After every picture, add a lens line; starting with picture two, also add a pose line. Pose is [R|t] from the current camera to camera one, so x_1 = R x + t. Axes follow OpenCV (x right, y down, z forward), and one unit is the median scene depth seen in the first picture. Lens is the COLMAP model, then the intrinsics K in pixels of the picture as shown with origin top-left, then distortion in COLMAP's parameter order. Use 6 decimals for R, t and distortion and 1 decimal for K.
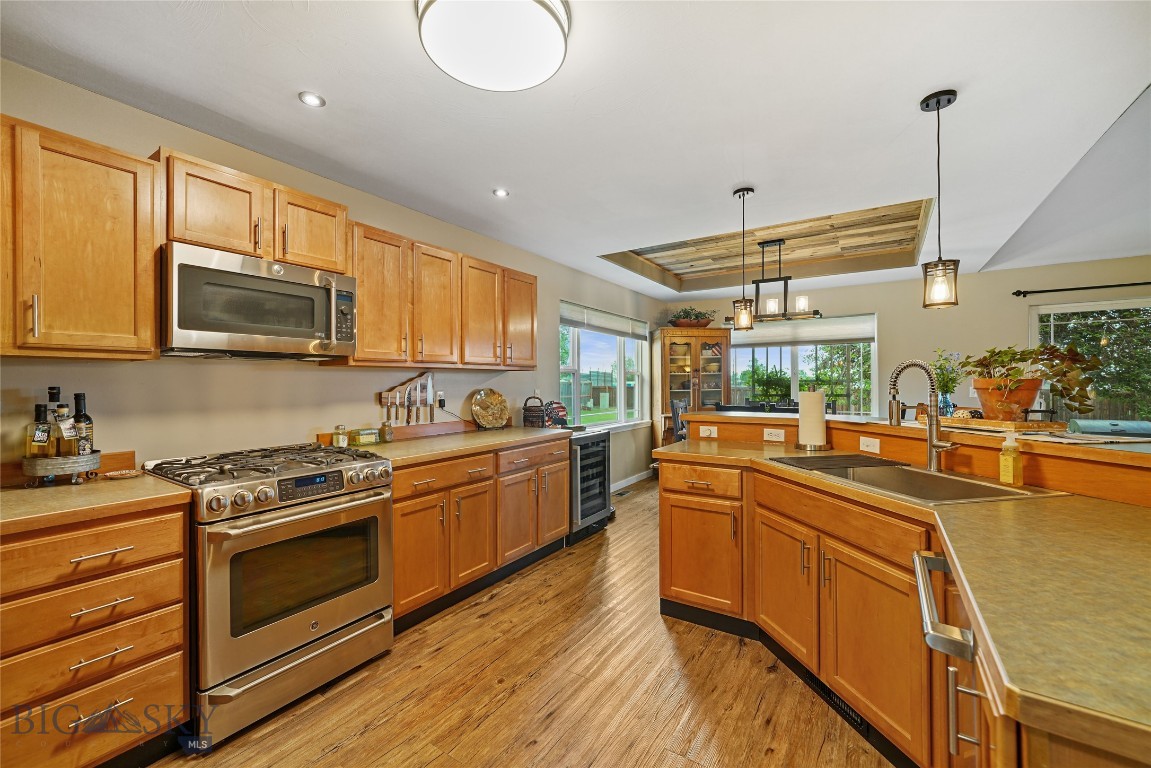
lens RADIAL K [[466.1, 0, 571.1], [0, 466.1, 381.5], [0, 0, 1]] dist [-0.003096, -0.000190]
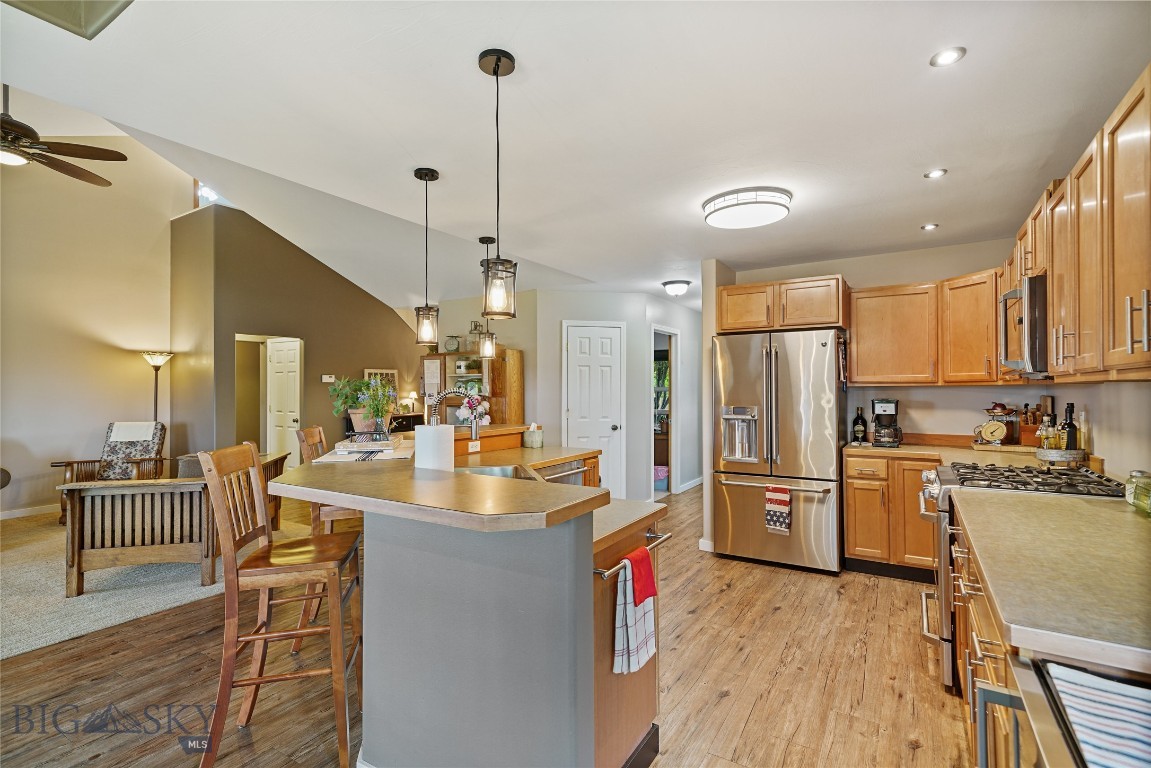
lens RADIAL K [[543.1, 0, 569.3], [0, 543.1, 386.9], [0, 0, 1]] dist [0.016757, 0.000435]
pose [[-0.999757, 0.007534, -0.020702, 0.310047], [0.007663, 0.999952, -0.006128, -0.025169], [0.020655, -0.006285, -0.999767, 1.668226]]
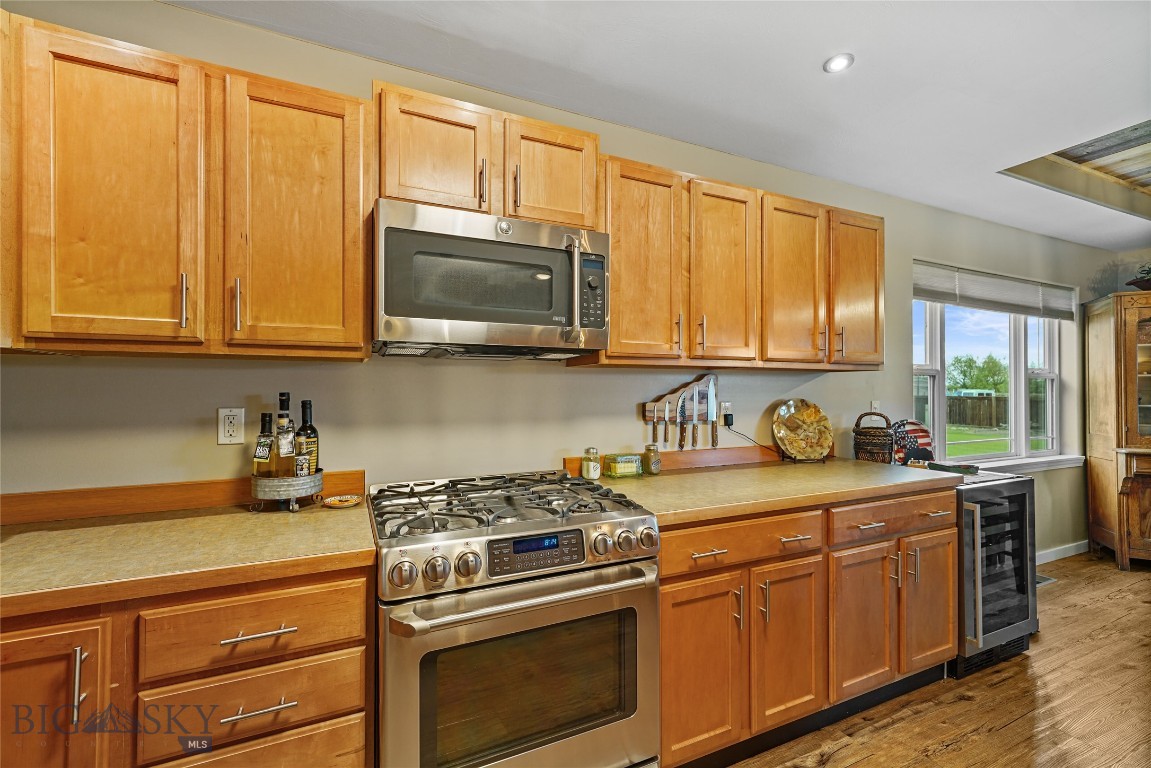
lens RADIAL K [[492.0, 0, 572.7], [0, 492.0, 386.1], [0, 0, 1]] dist [0.010601, -0.000004]
pose [[0.855410, 0.000412, -0.517951, -0.116889], [-0.002899, 0.999988, -0.003992, 0.000910], [0.517943, 0.004917, 0.855401, 0.310991]]
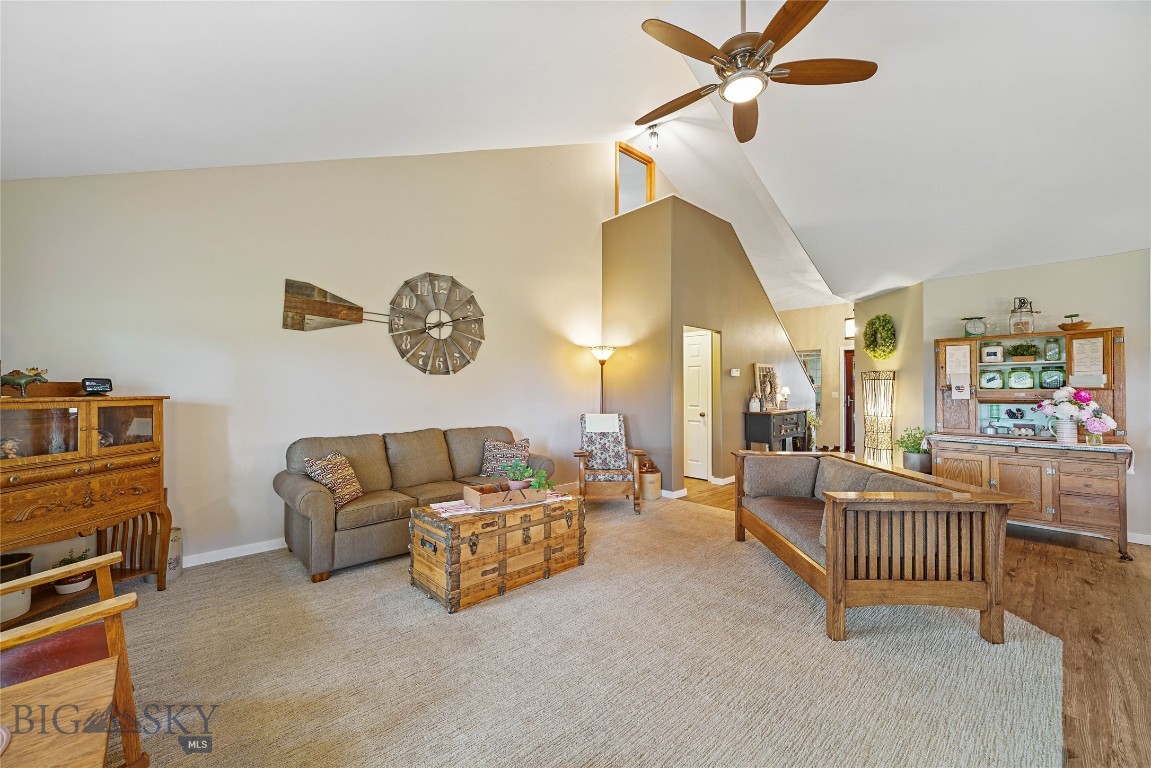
lens RADIAL K [[451.6, 0, 569.4], [0, 451.6, 387.0], [0, 0, 1]] dist [-0.002723, -0.000061]
pose [[-0.970355, 0.006940, 0.241586, 1.736232], [0.004744, 0.999942, -0.009671, -0.003209], [-0.241639, -0.008239, -0.970331, 1.259937]]
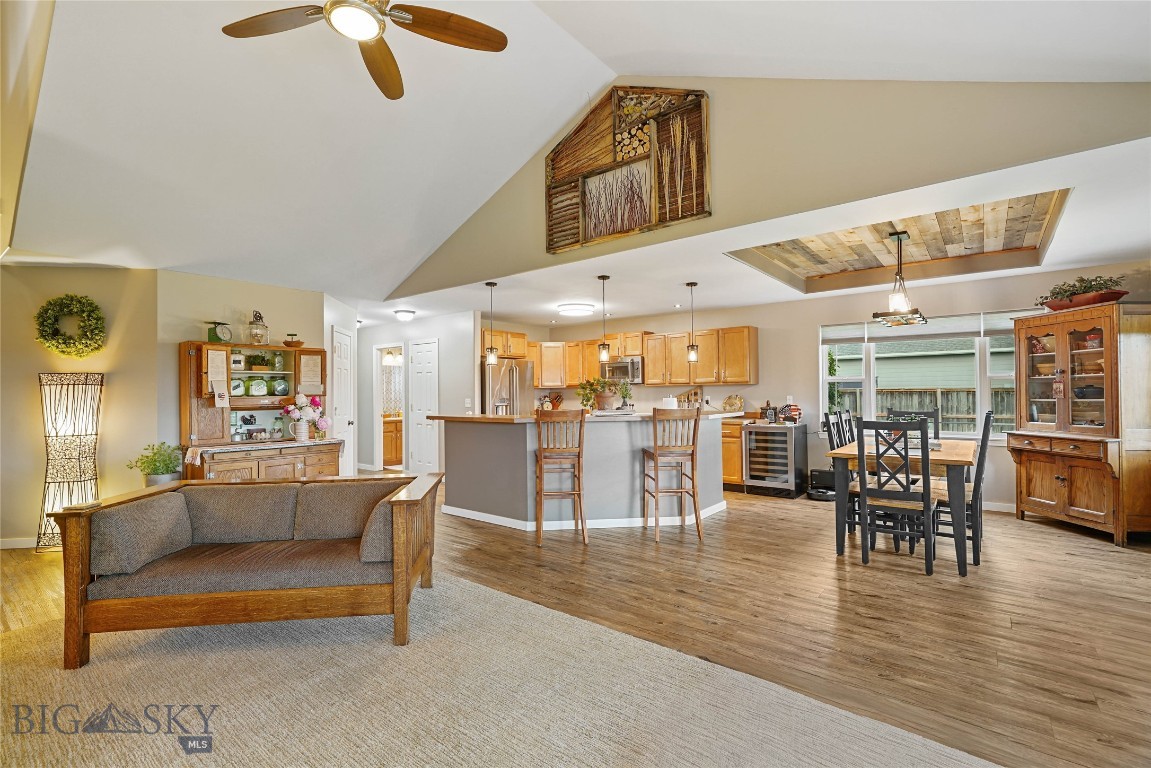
lens RADIAL K [[518.1, 0, 578.3], [0, 518.1, 386.9], [0, 0, 1]] dist [0.014342, 0.000192]
pose [[-0.077077, -0.007403, -0.996998, 2.404641], [0.012817, 0.999882, -0.008415, -0.007207], [0.996943, -0.013427, -0.076974, 0.734936]]
